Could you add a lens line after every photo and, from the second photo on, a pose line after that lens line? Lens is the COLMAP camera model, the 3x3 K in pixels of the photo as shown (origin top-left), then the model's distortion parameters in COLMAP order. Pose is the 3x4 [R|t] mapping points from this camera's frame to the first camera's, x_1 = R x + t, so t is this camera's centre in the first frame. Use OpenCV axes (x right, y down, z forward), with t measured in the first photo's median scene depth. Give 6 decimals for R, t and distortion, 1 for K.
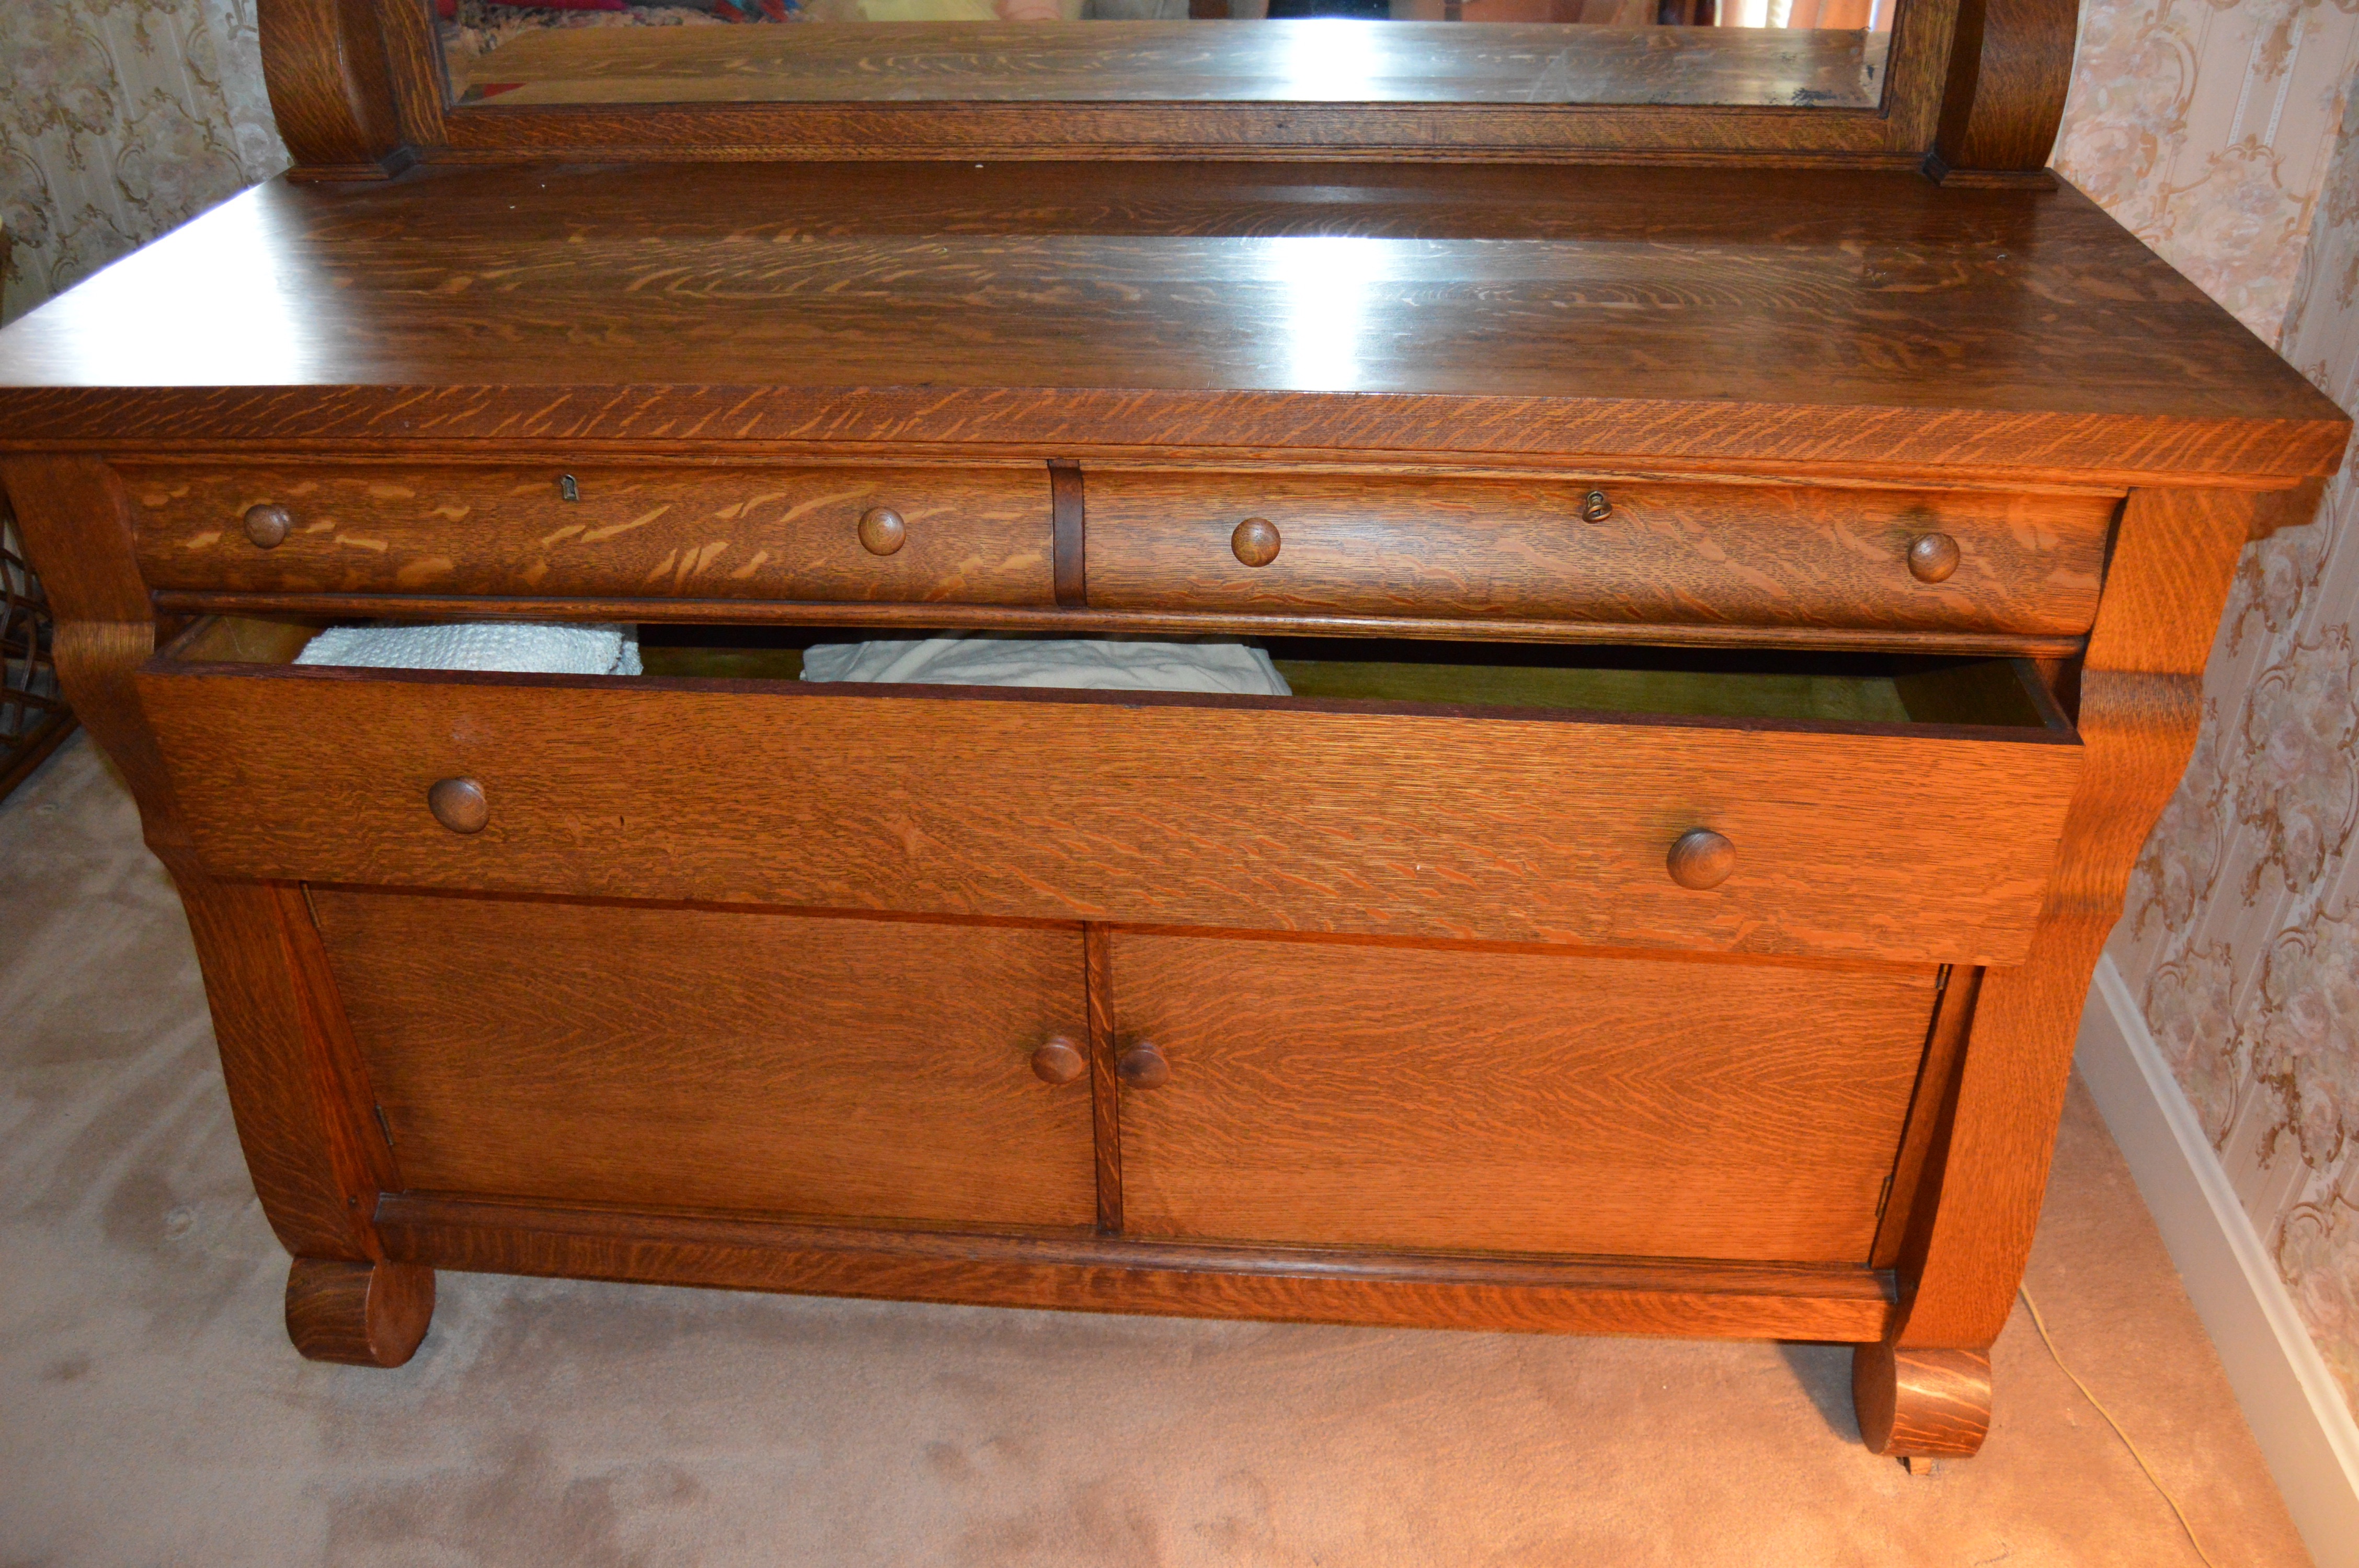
lens RADIAL K [[1874.2, 0, 1172.0], [0, 1874.2, 794.3], [0, 0, 1]] dist [-0.096300, 0.035555]
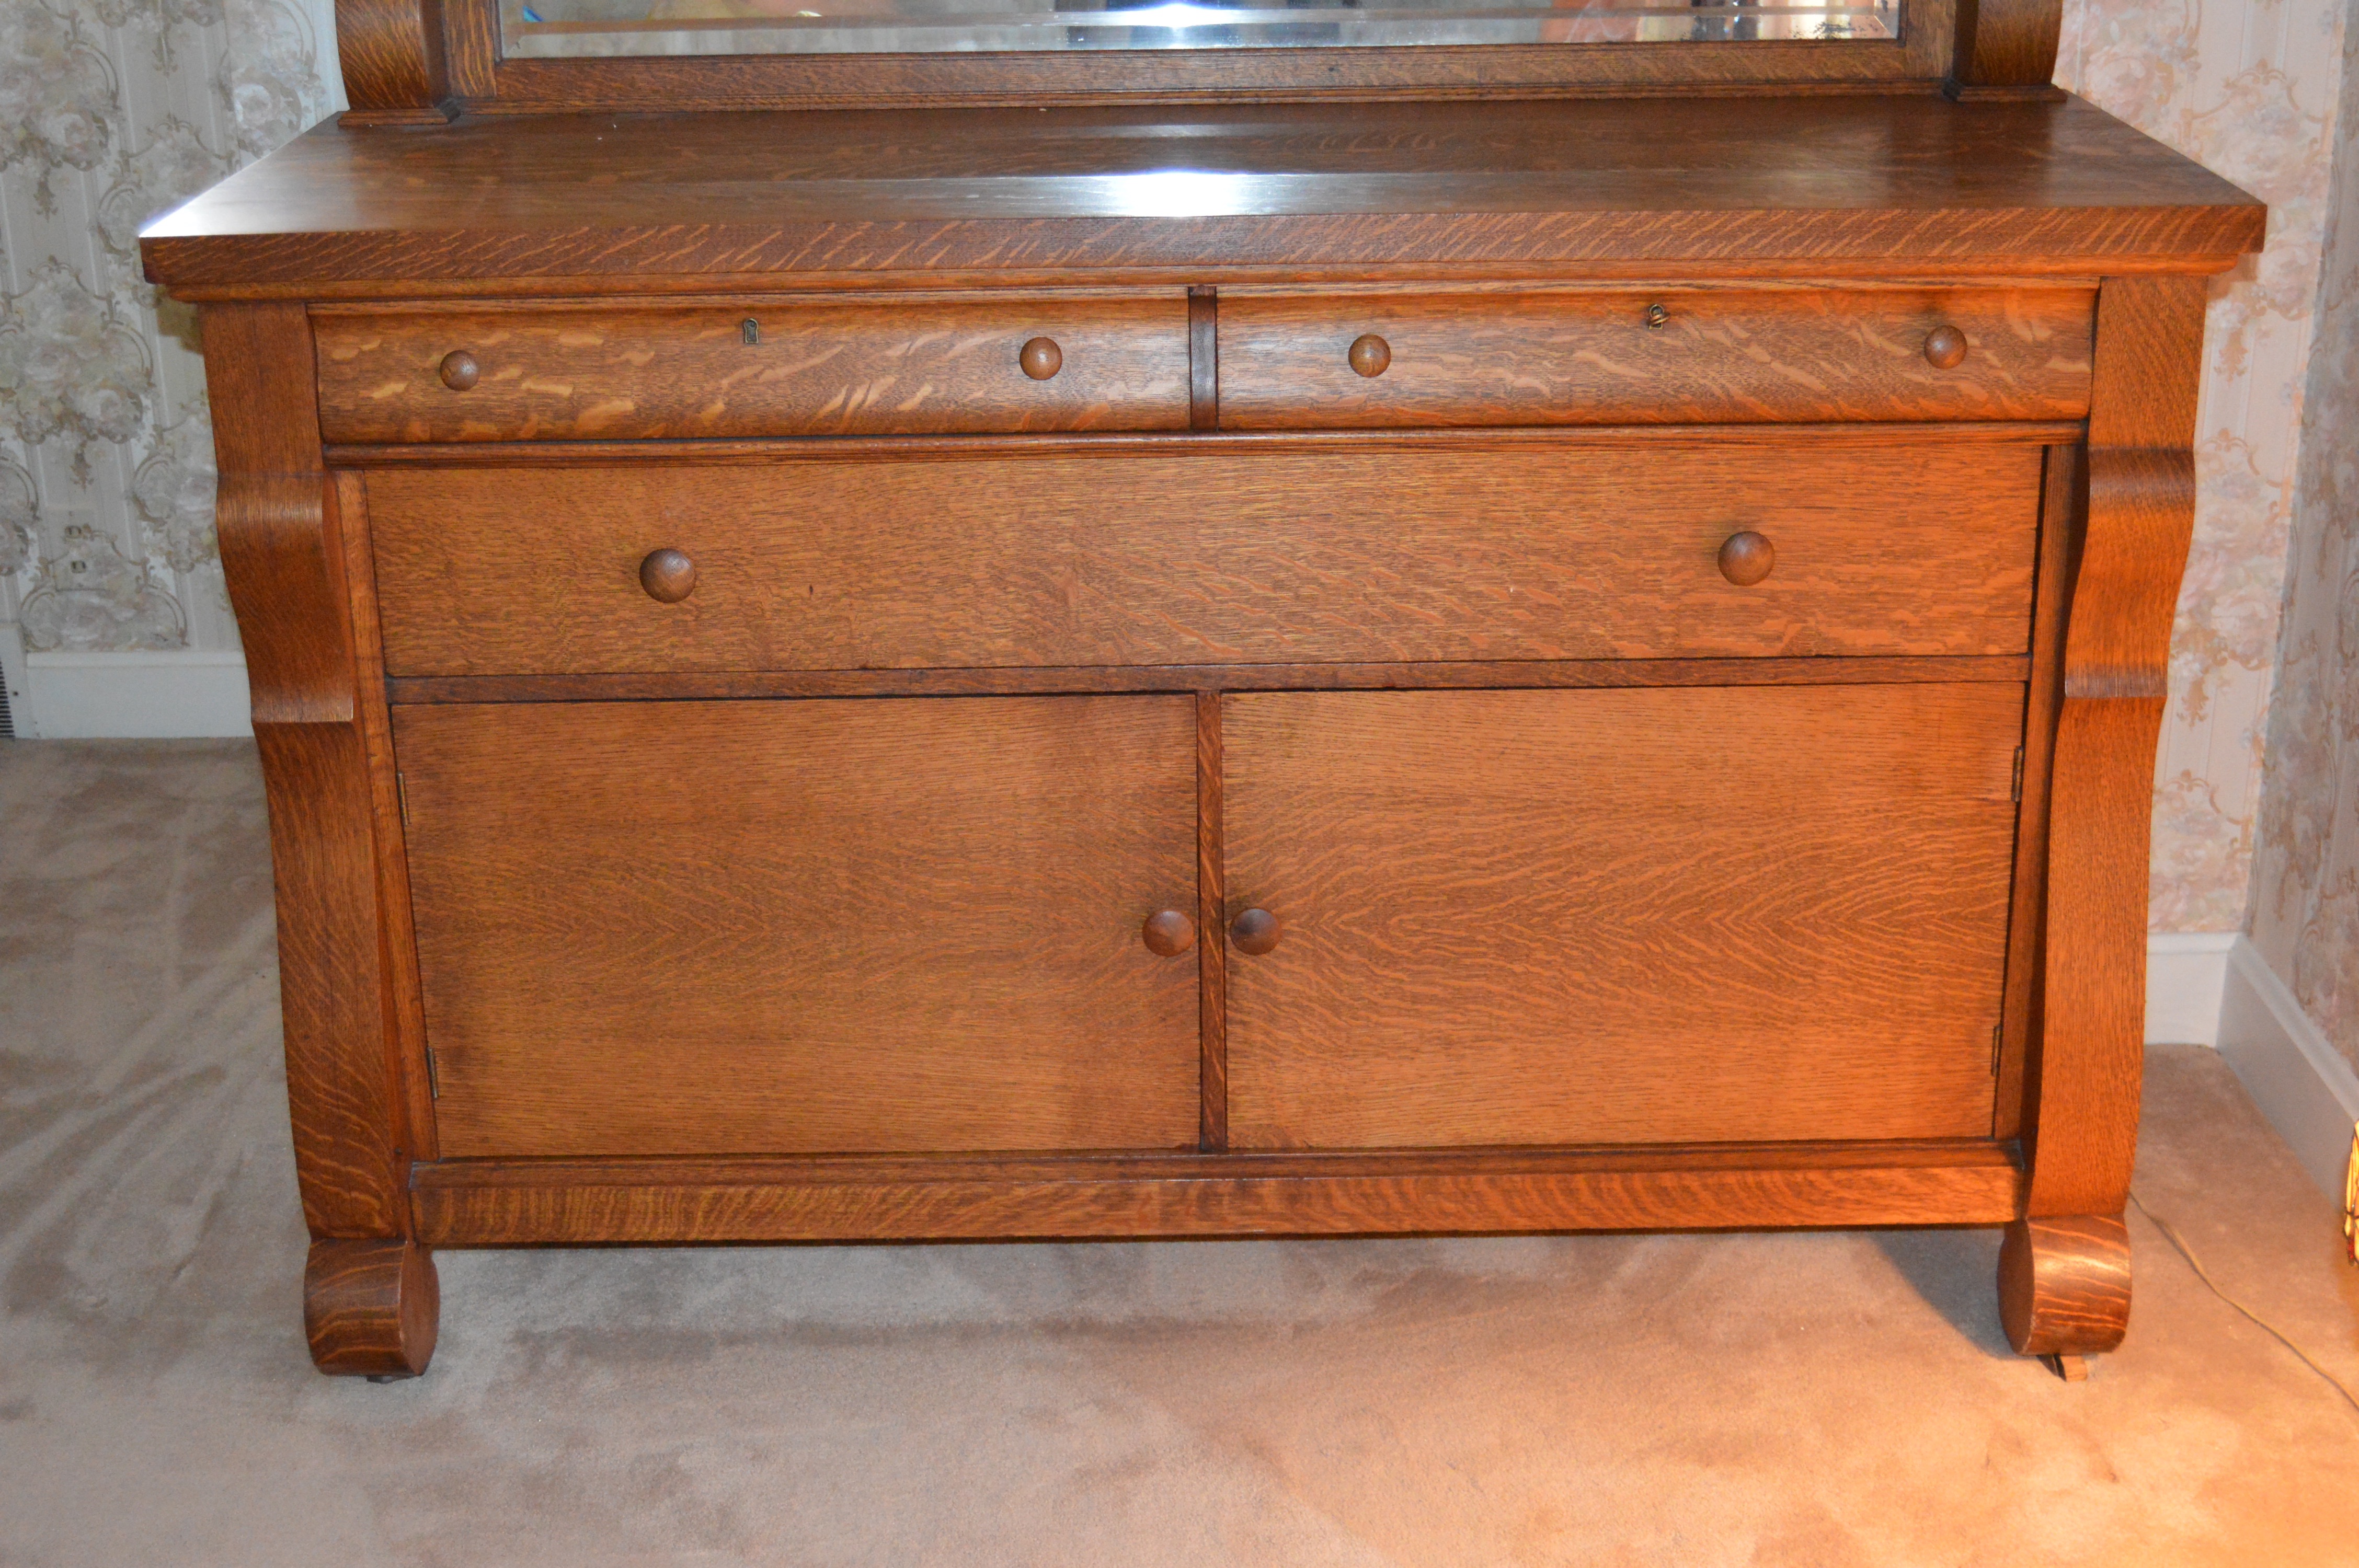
lens RADIAL K [[3220.4, 0, 1179.5], [0, 3220.4, 784.0], [0, 0, 1]] dist [-0.045705, -0.043300]
pose [[0.996646, -0.026653, 0.077368, -0.225889], [0.042794, 0.975640, -0.215162, 0.529344], [-0.069749, 0.217751, 0.973509, -0.846055]]
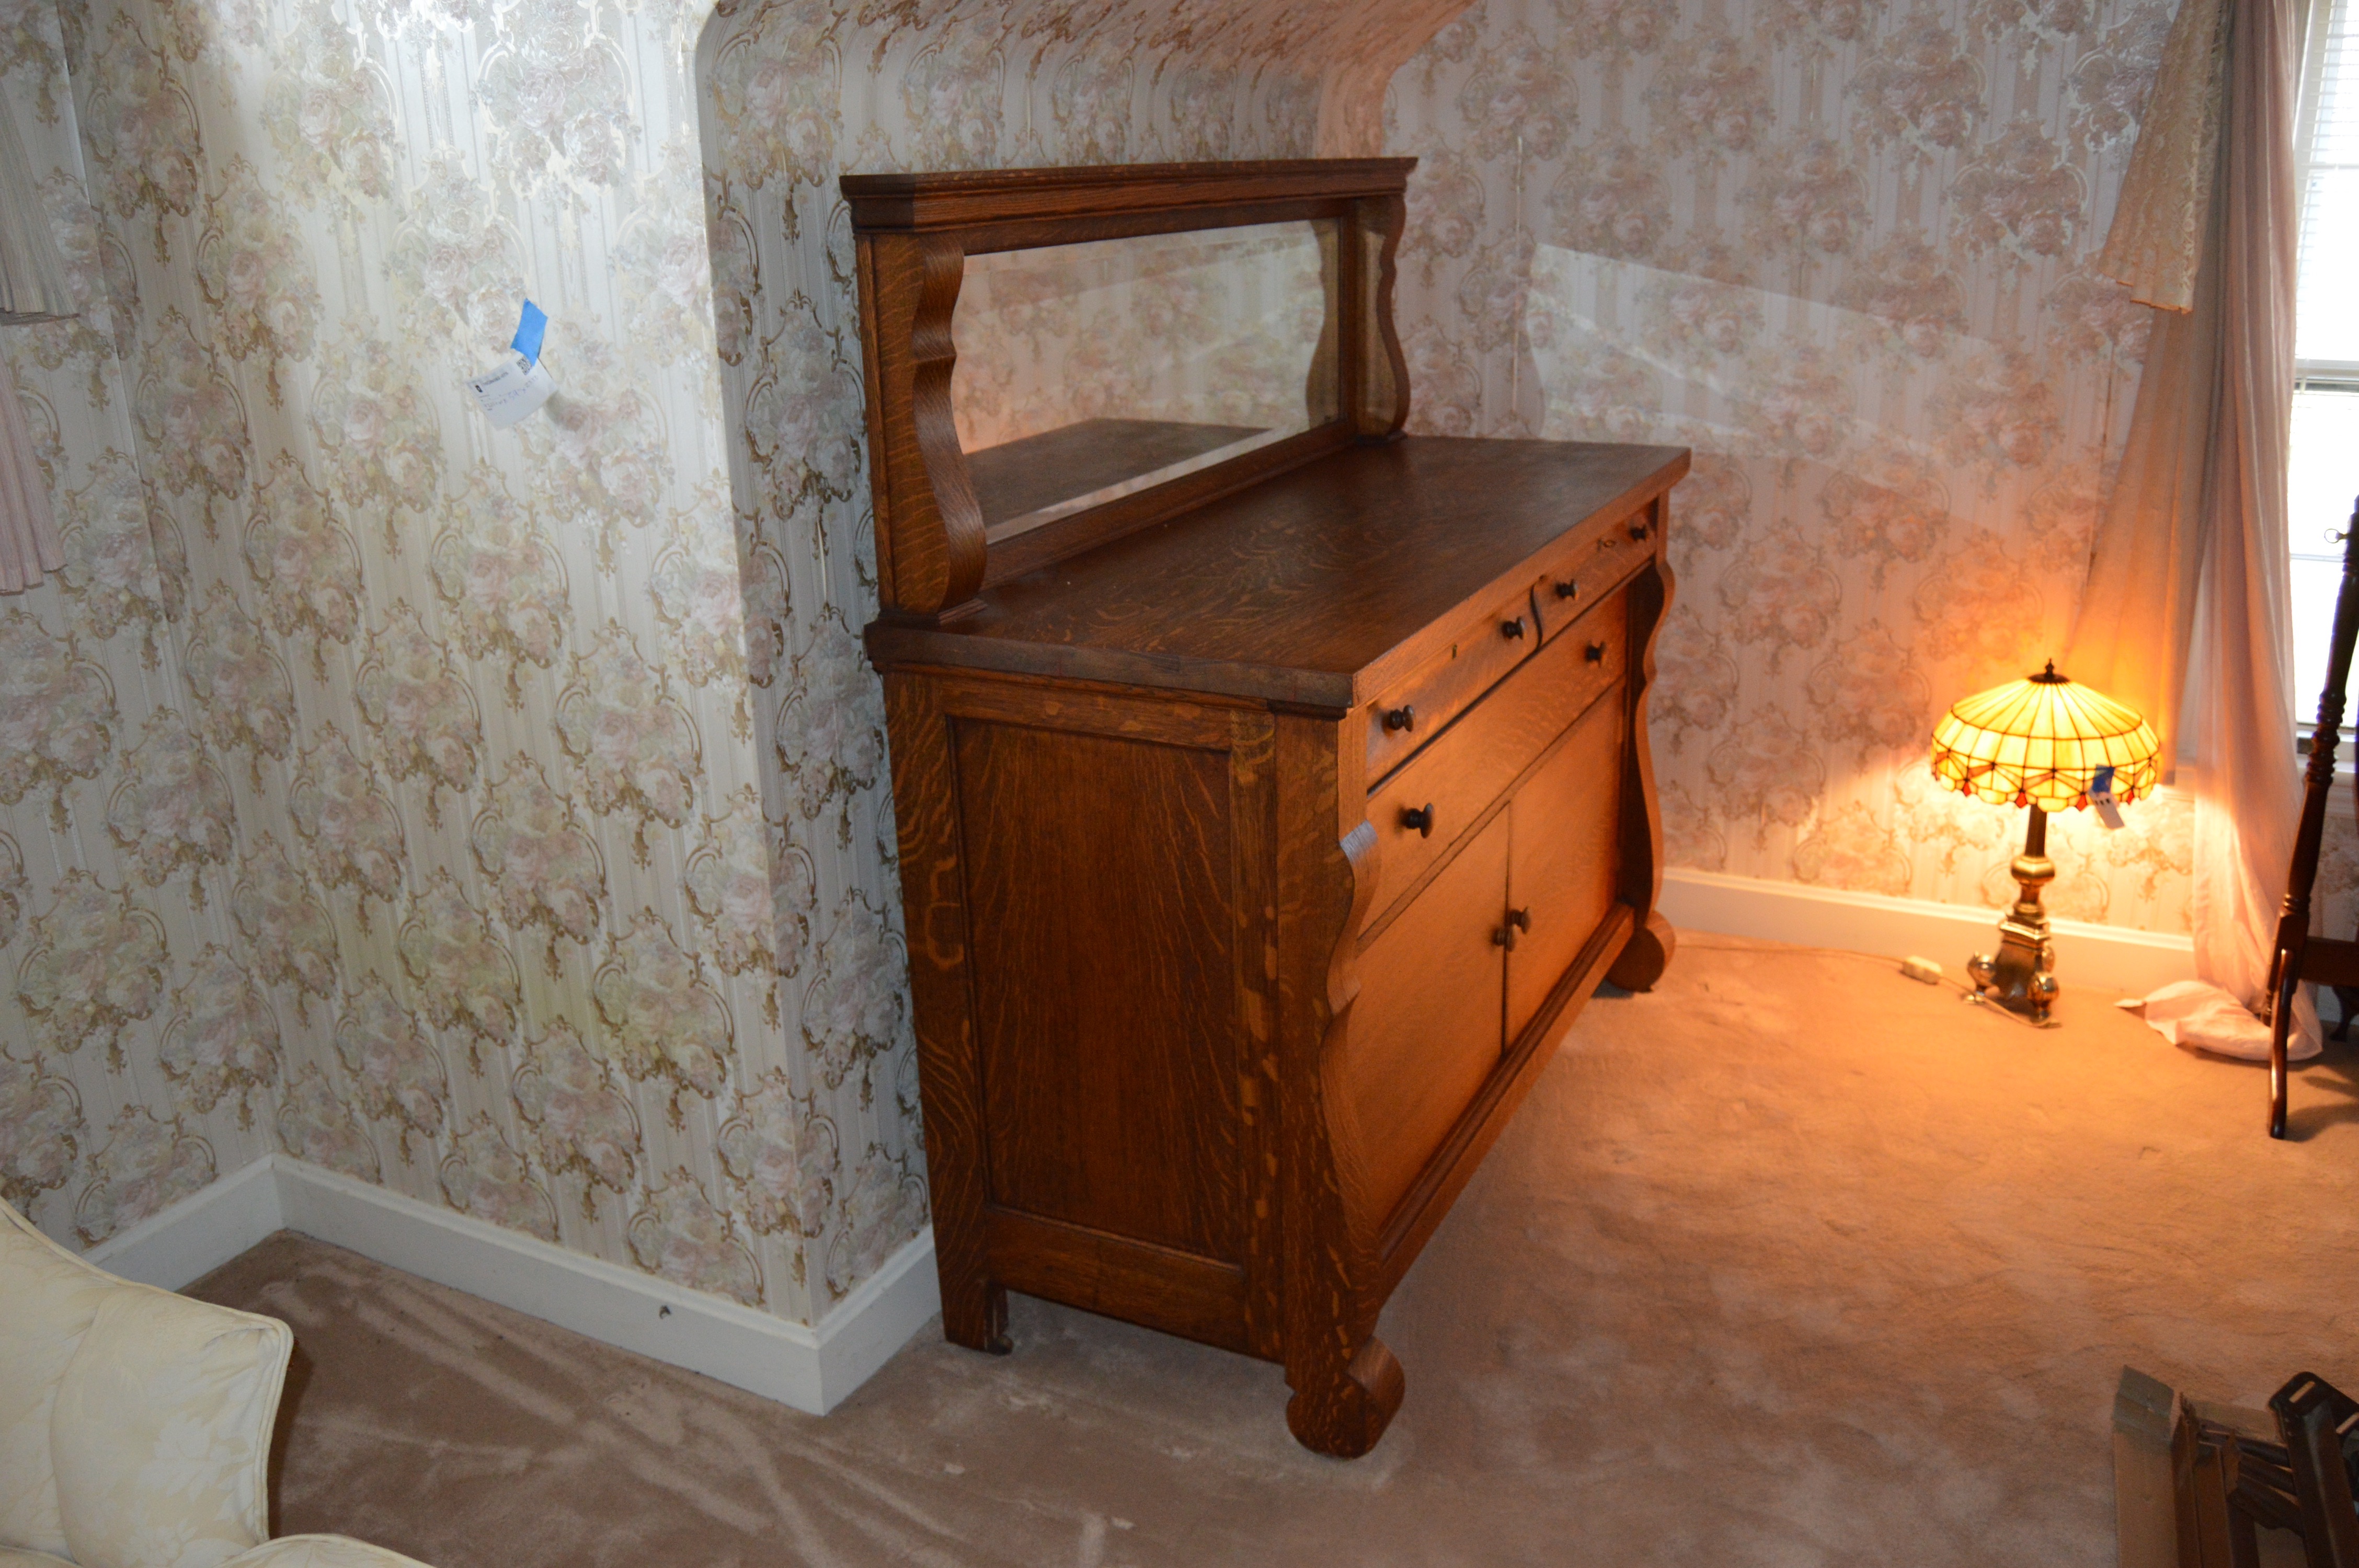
lens RADIAL K [[1880.2, 0, 1174.1], [0, 1880.2, 794.2], [0, 0, 1]] dist [-0.094903, 0.034575]
pose [[0.372492, -0.293606, 0.880367, -2.065278], [0.524738, 0.849065, 0.061145, -0.301373], [-0.765441, 0.439185, 0.470336, 0.417513]]
